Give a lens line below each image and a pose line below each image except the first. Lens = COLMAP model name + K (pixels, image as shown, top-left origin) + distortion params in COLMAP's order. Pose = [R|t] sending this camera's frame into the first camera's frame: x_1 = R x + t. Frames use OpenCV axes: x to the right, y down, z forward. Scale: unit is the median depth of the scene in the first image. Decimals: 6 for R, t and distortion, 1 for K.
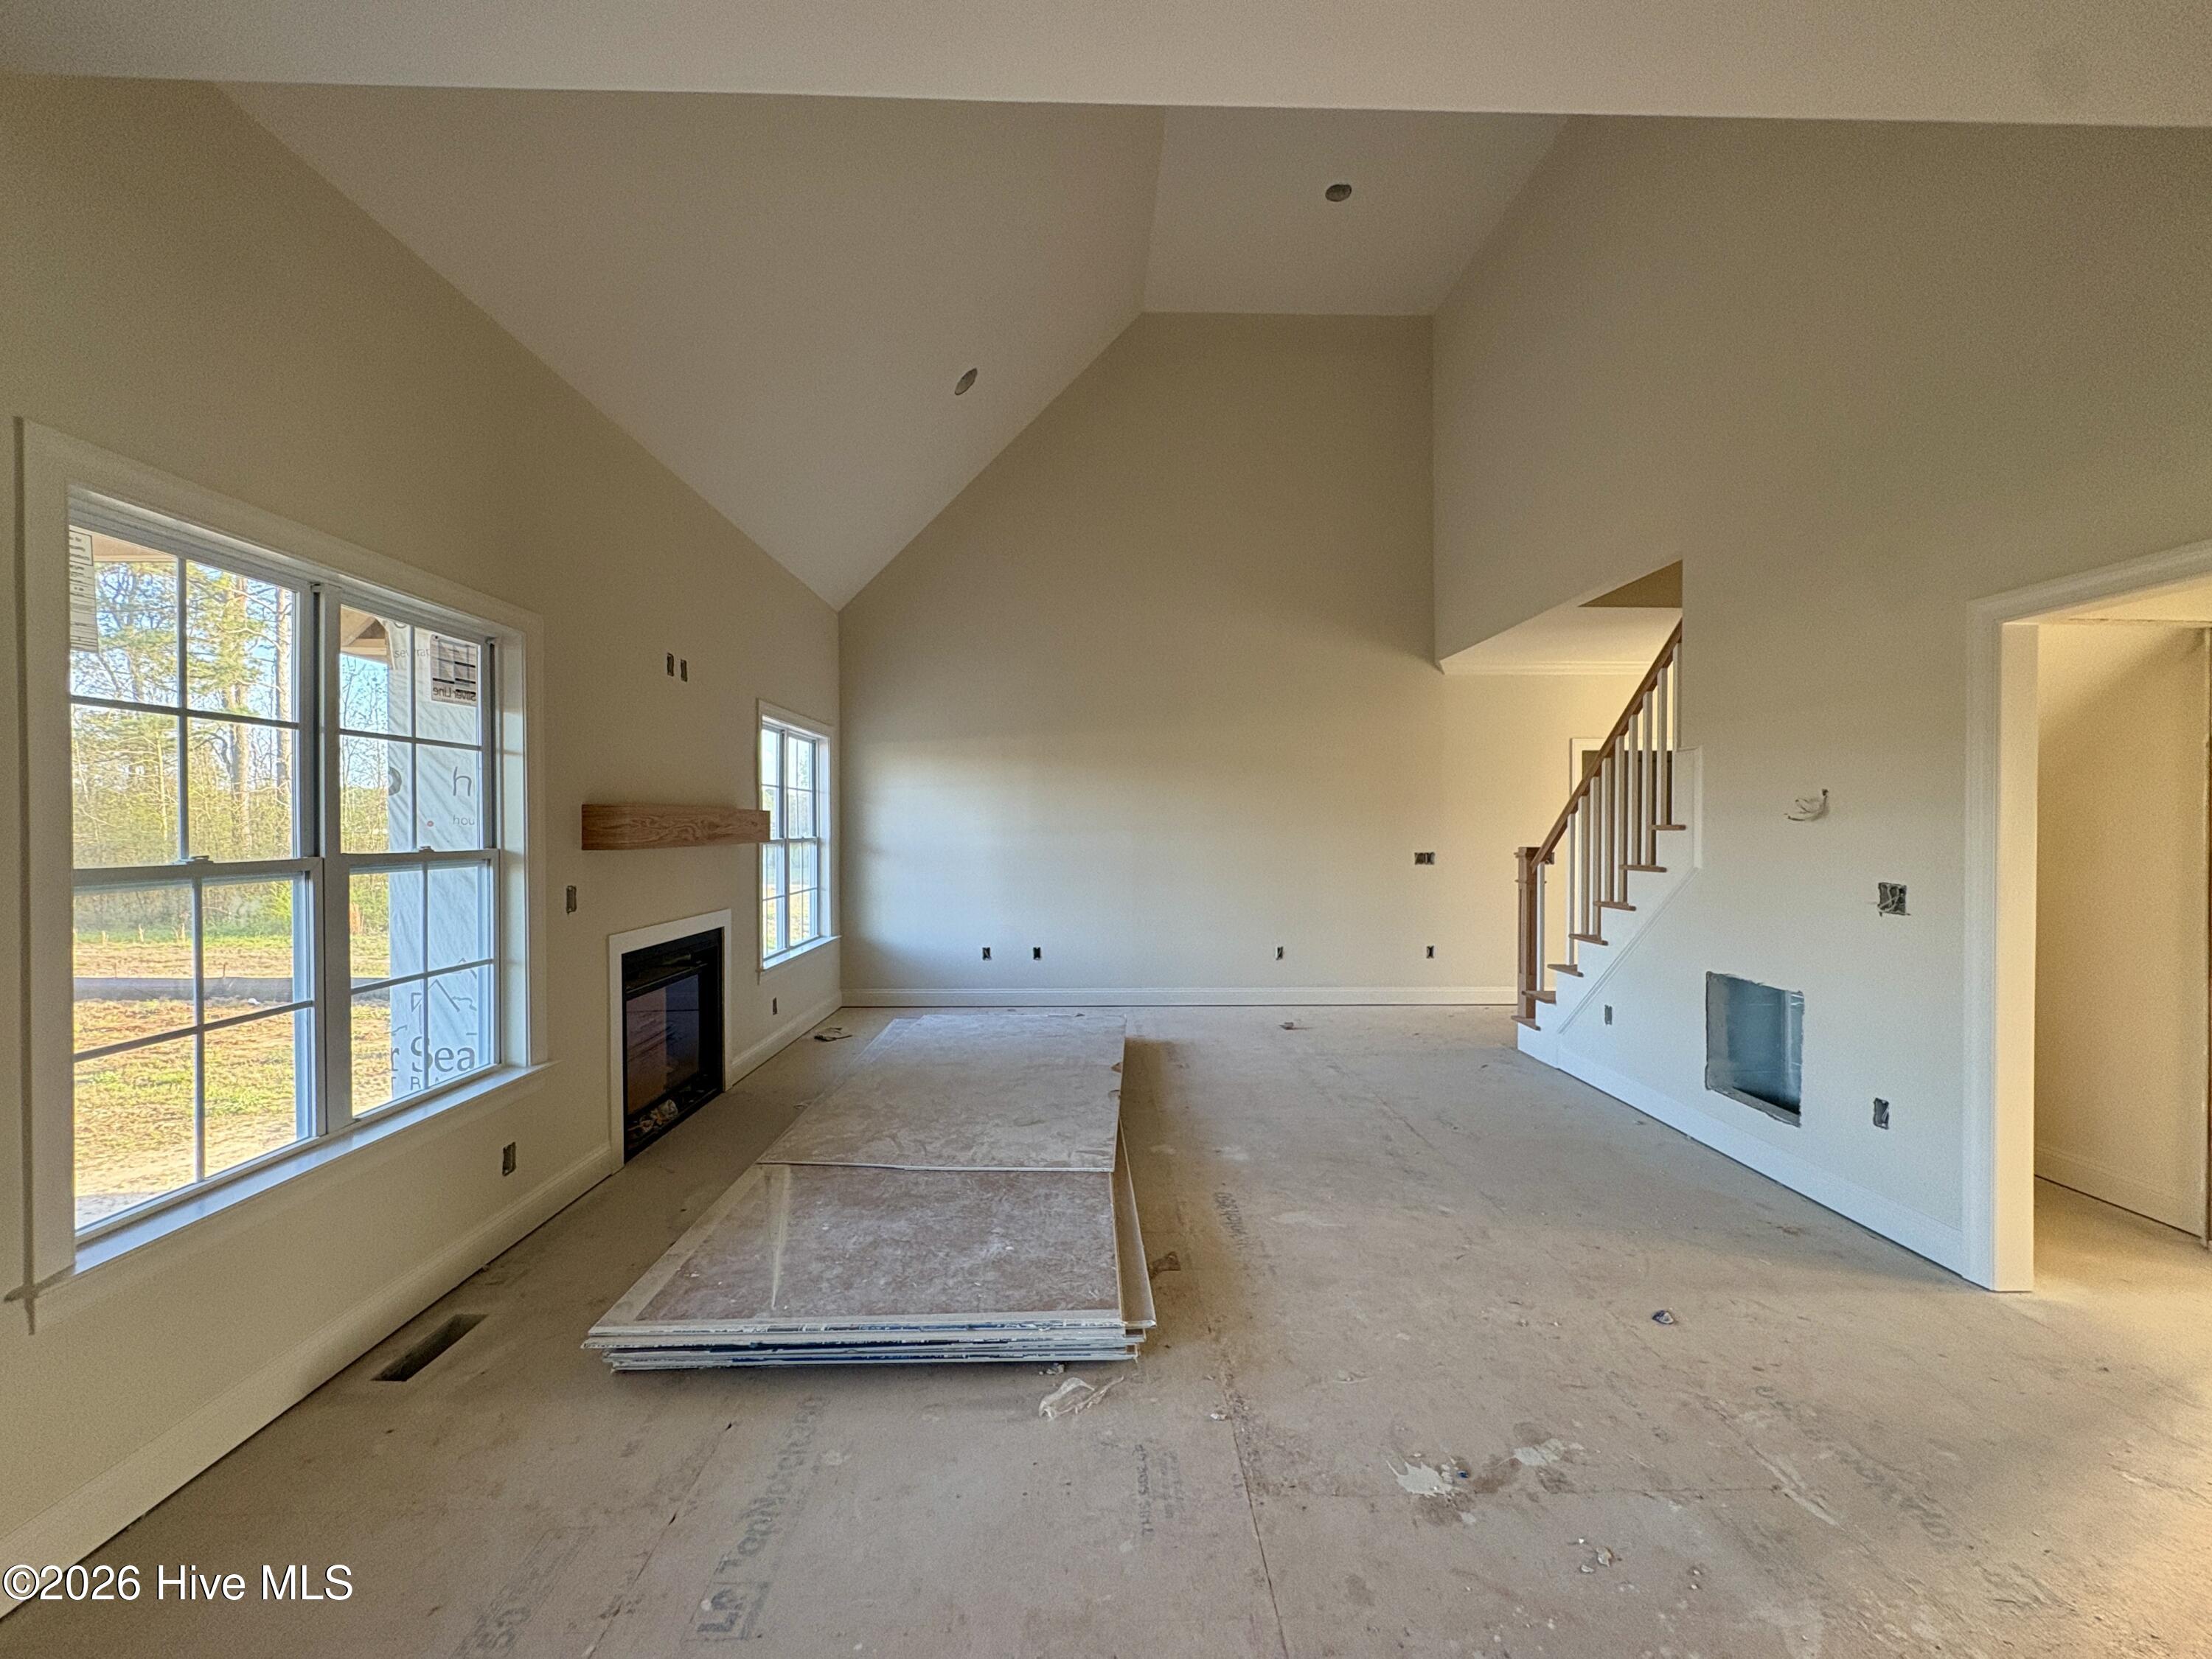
lens RADIAL K [[877.0, 0, 1105.2], [0, 877.0, 831.6], [0, 0, 1]] dist [0.000293, 0.000332]
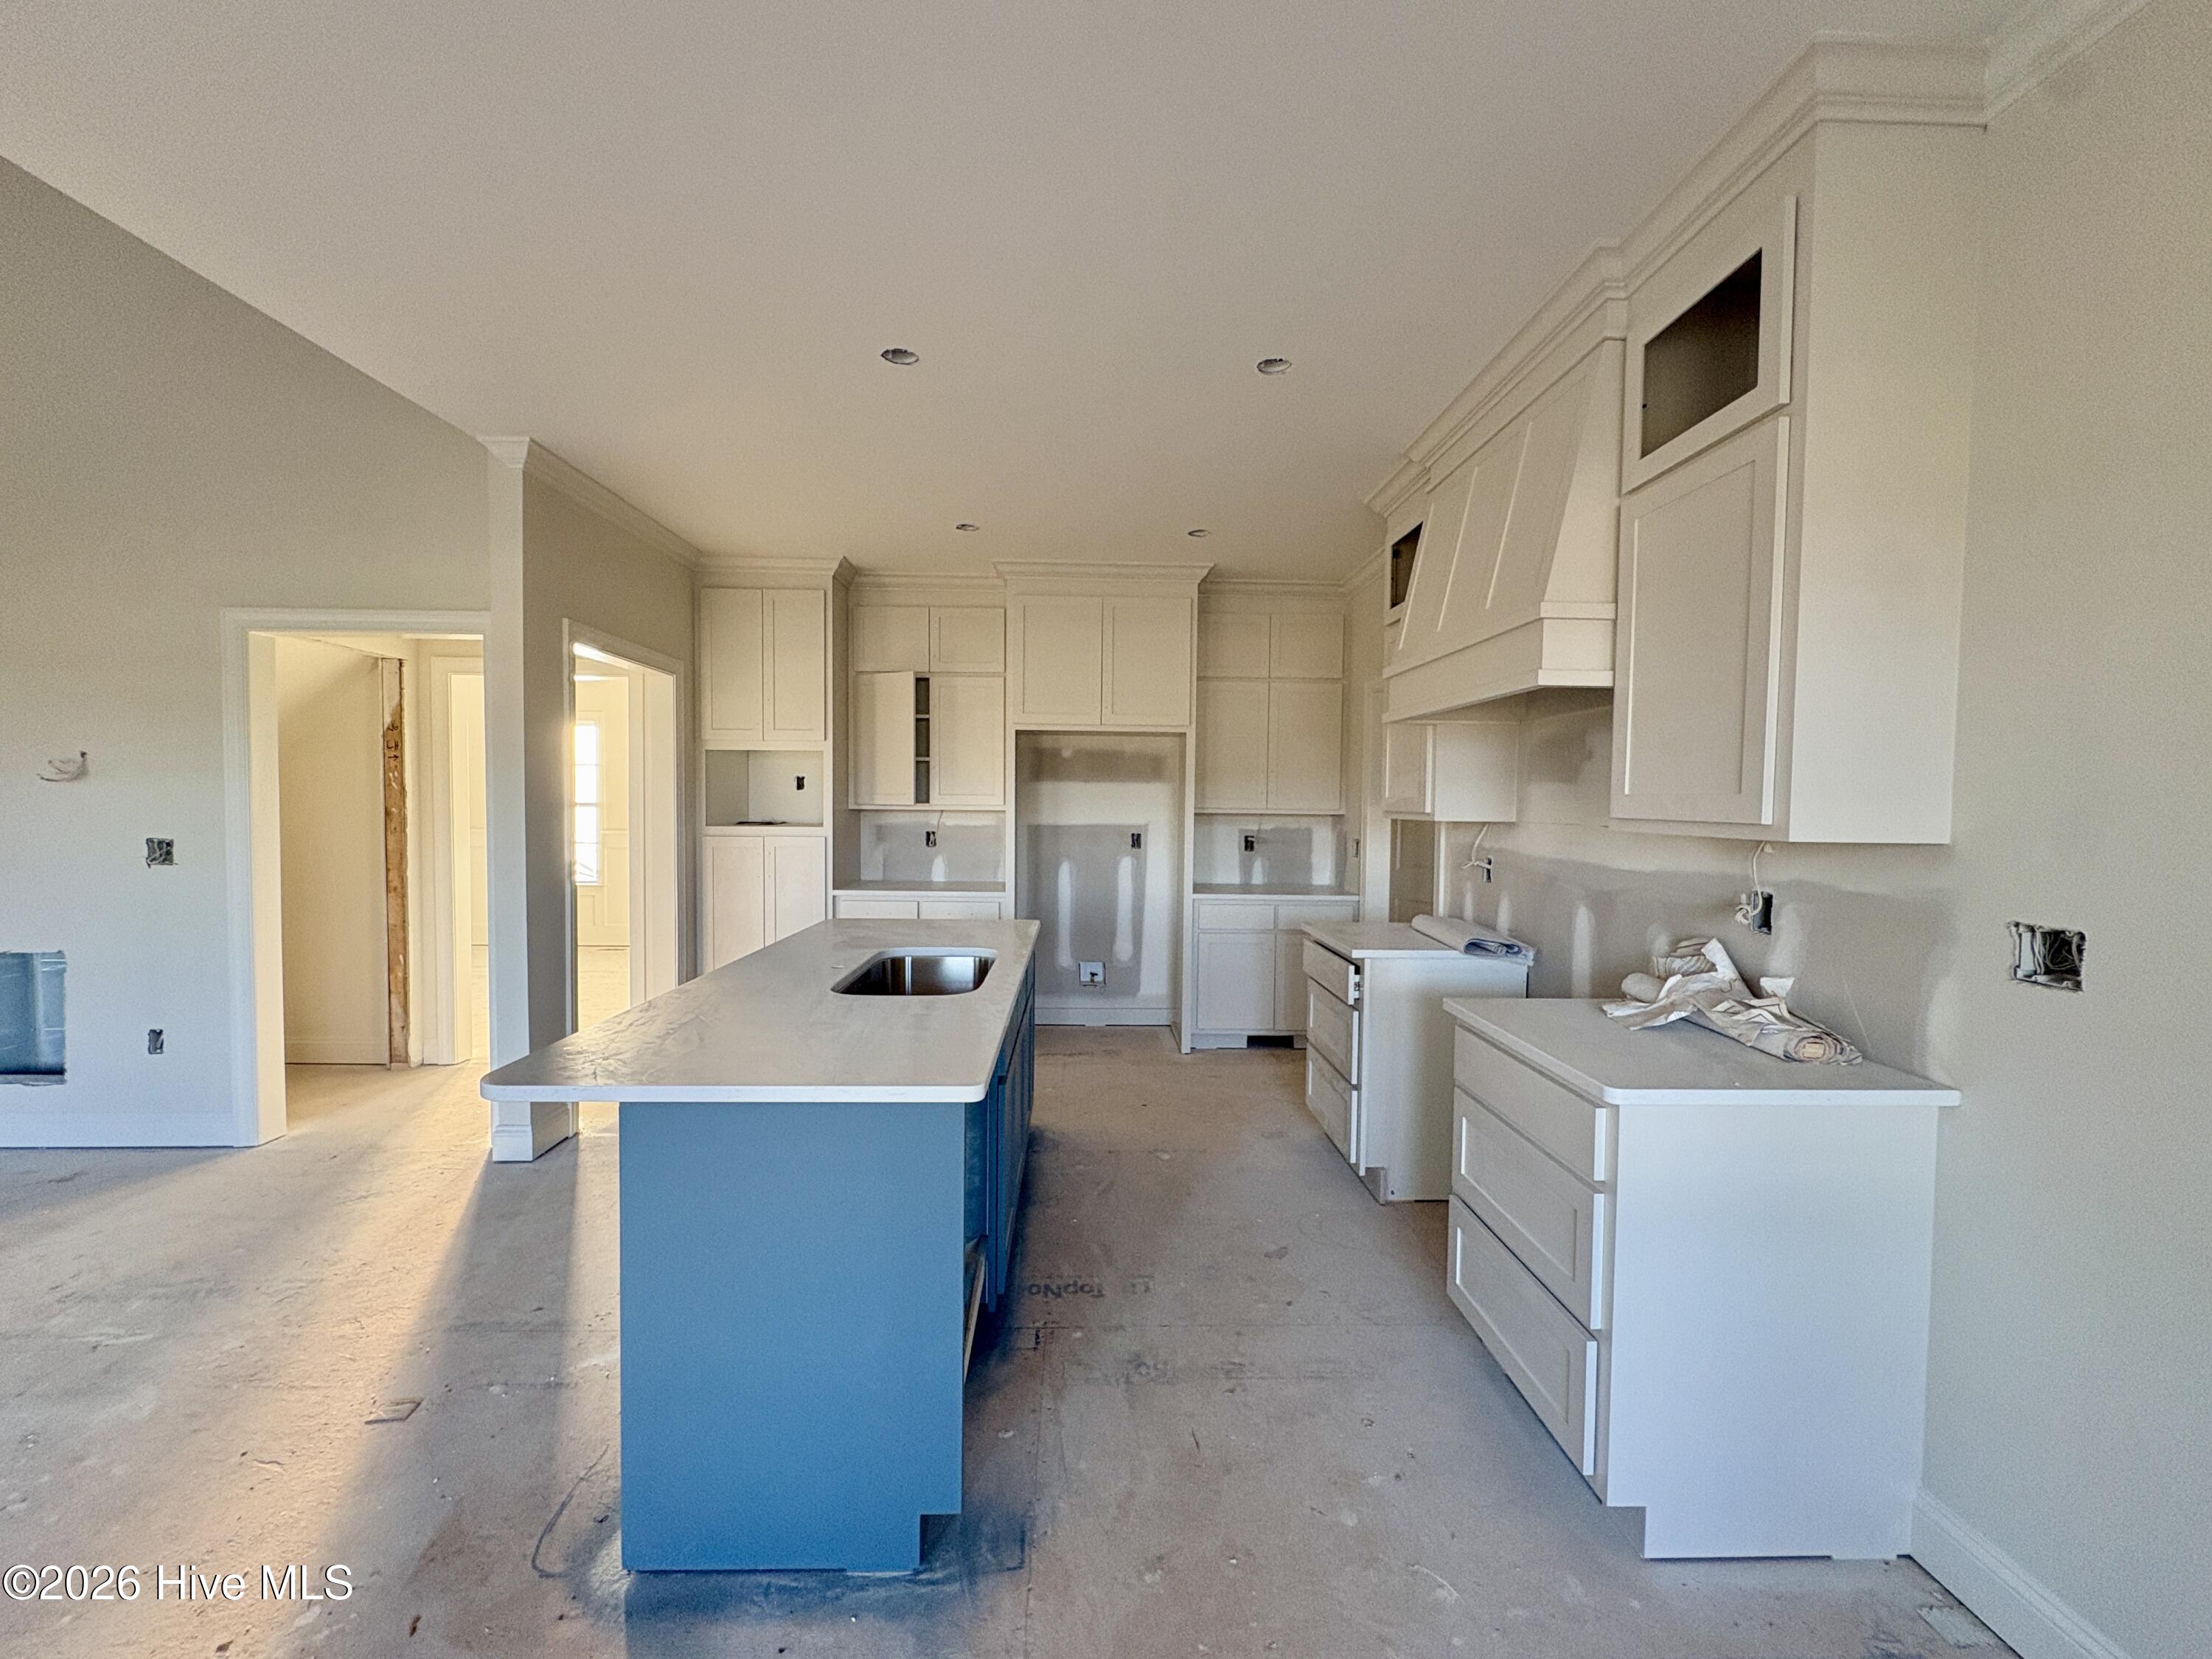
lens RADIAL K [[877.0, 0, 1109.0], [0, 877.0, 831.4], [0, 0, 1]] dist [0.000293, 0.000332]
pose [[-0.012004, -0.036933, 0.999246, -0.249966], [-0.004771, 0.999308, 0.036878, 0.002505], [-0.999917, -0.004325, -0.012172, -0.212940]]
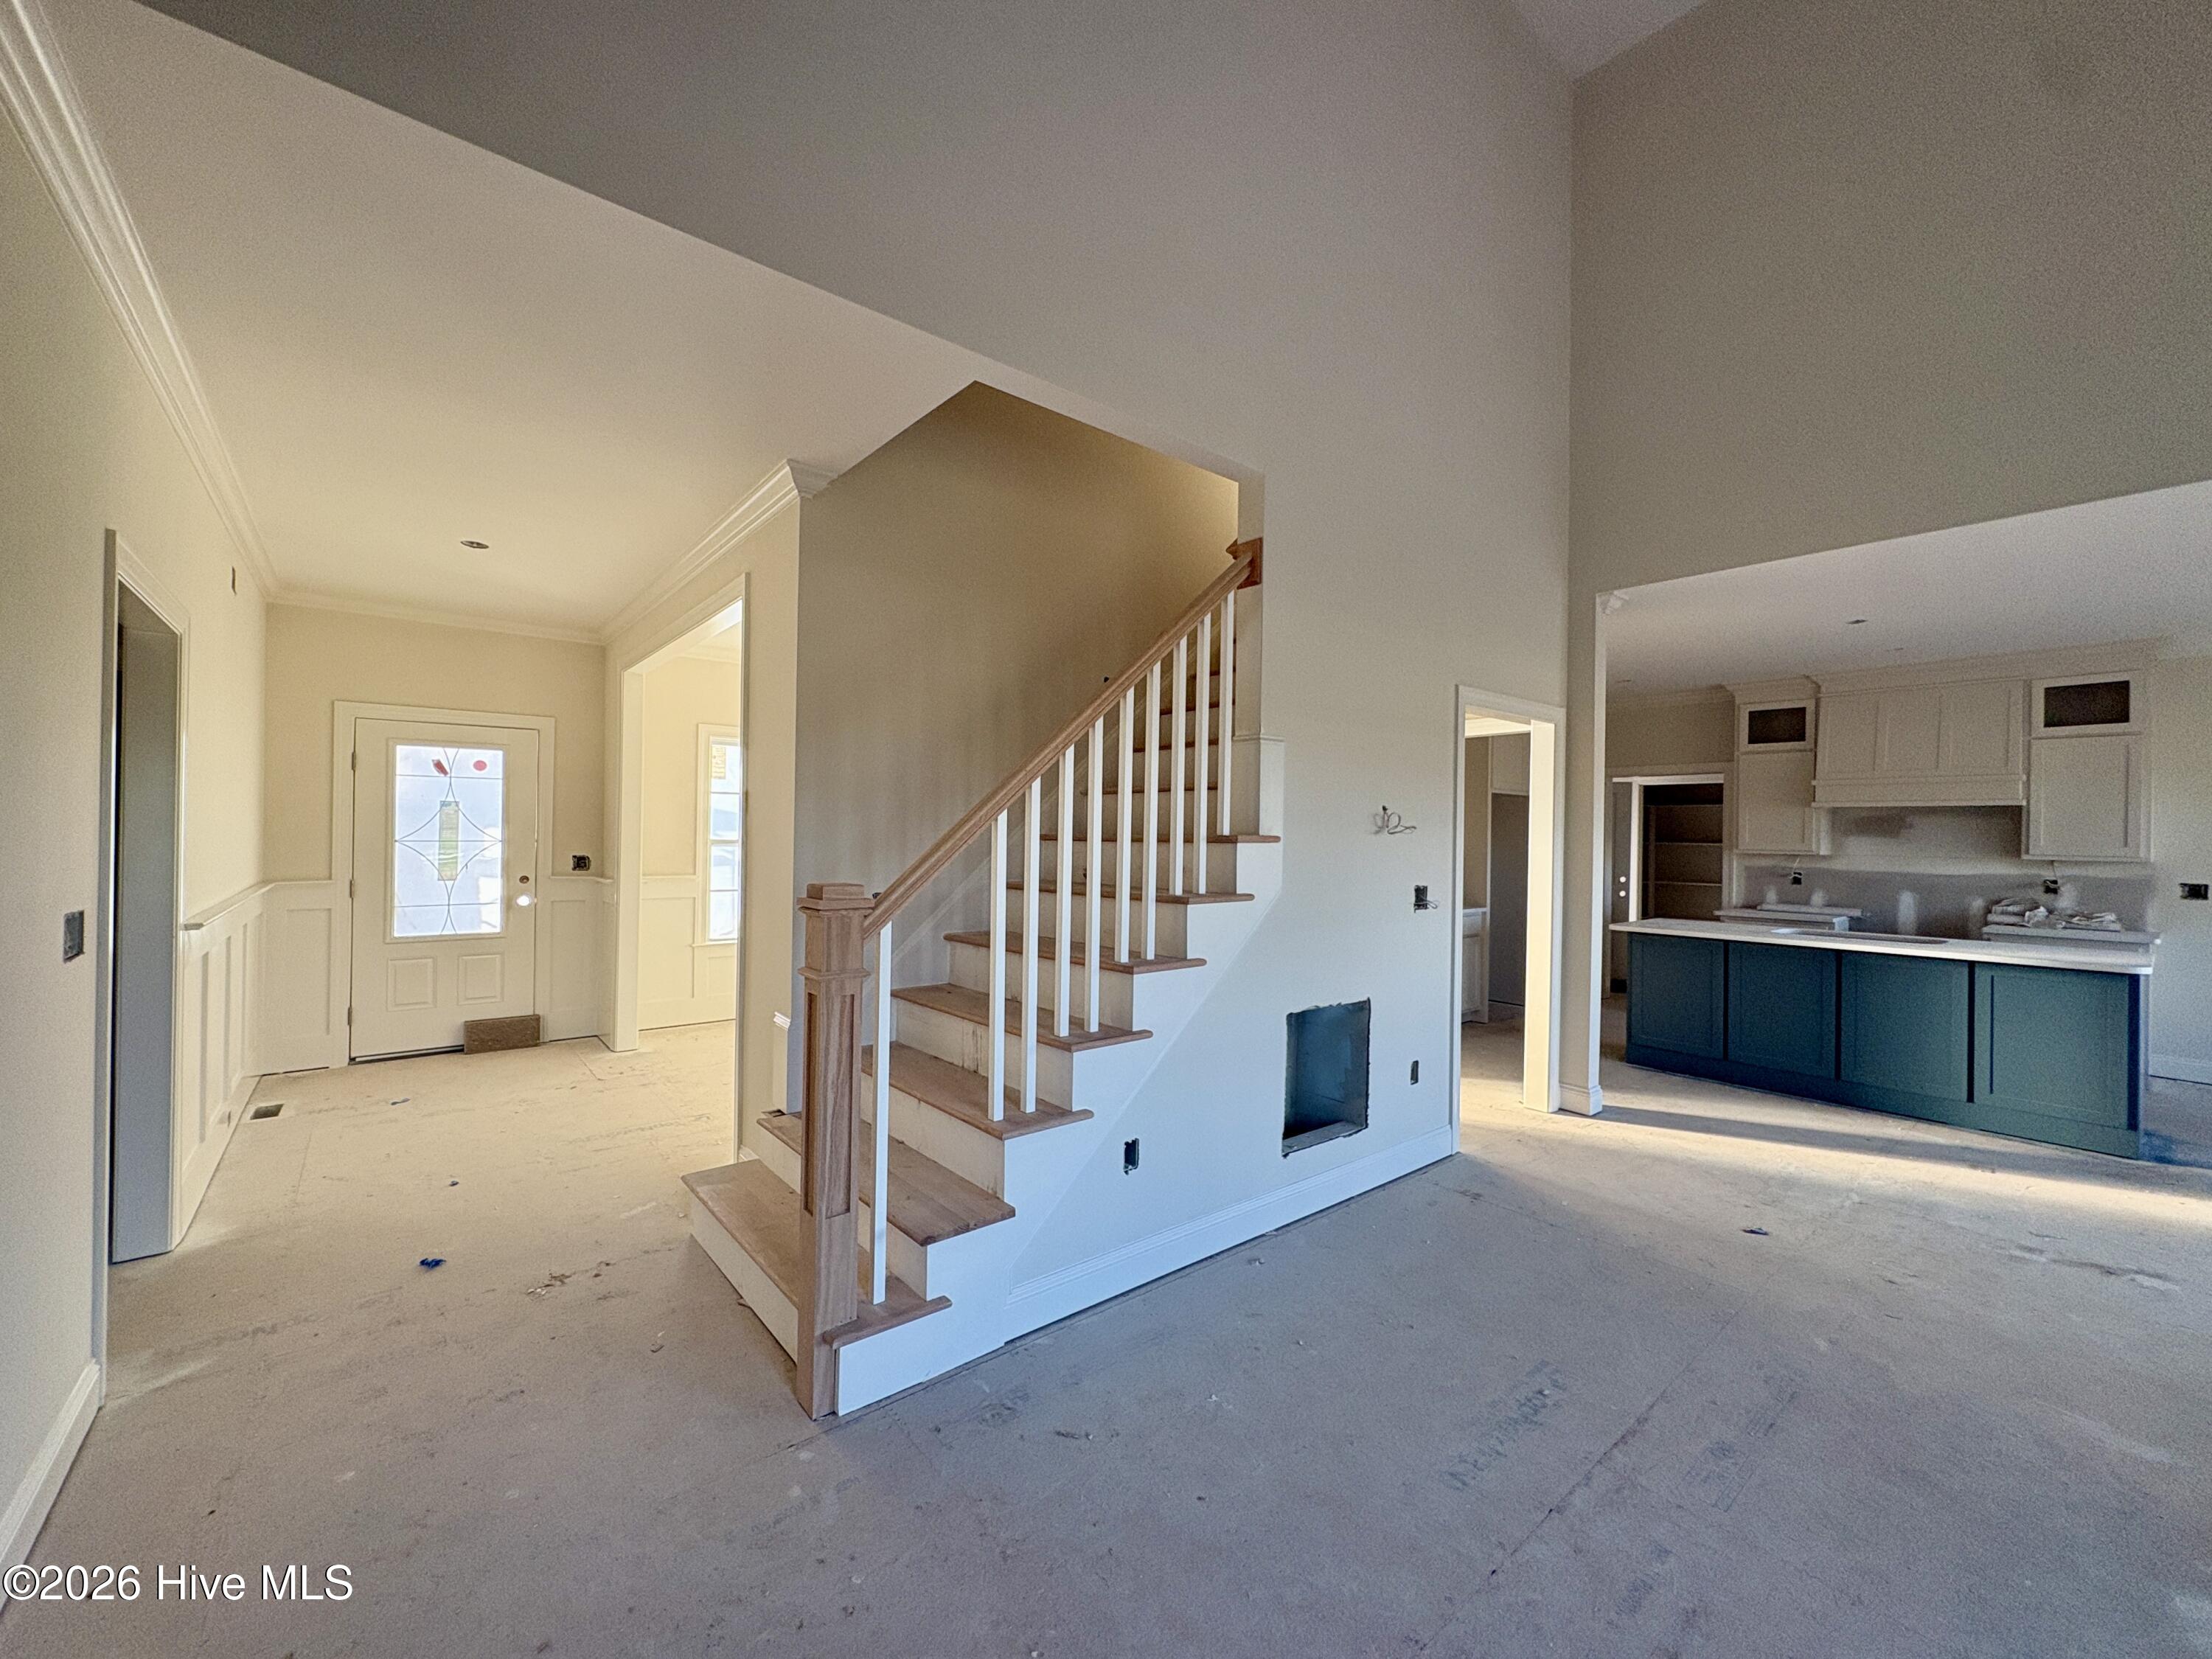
lens RADIAL K [[877.0, 0, 1107.3], [0, 877.0, 831.5], [0, 0, 1]] dist [0.000293, 0.000332]
pose [[-0.620626, -0.008726, 0.784059, 0.188075], [-0.011661, 0.999930, 0.001898, -0.014730], [-0.784020, -0.007965, -0.620684, 2.092805]]
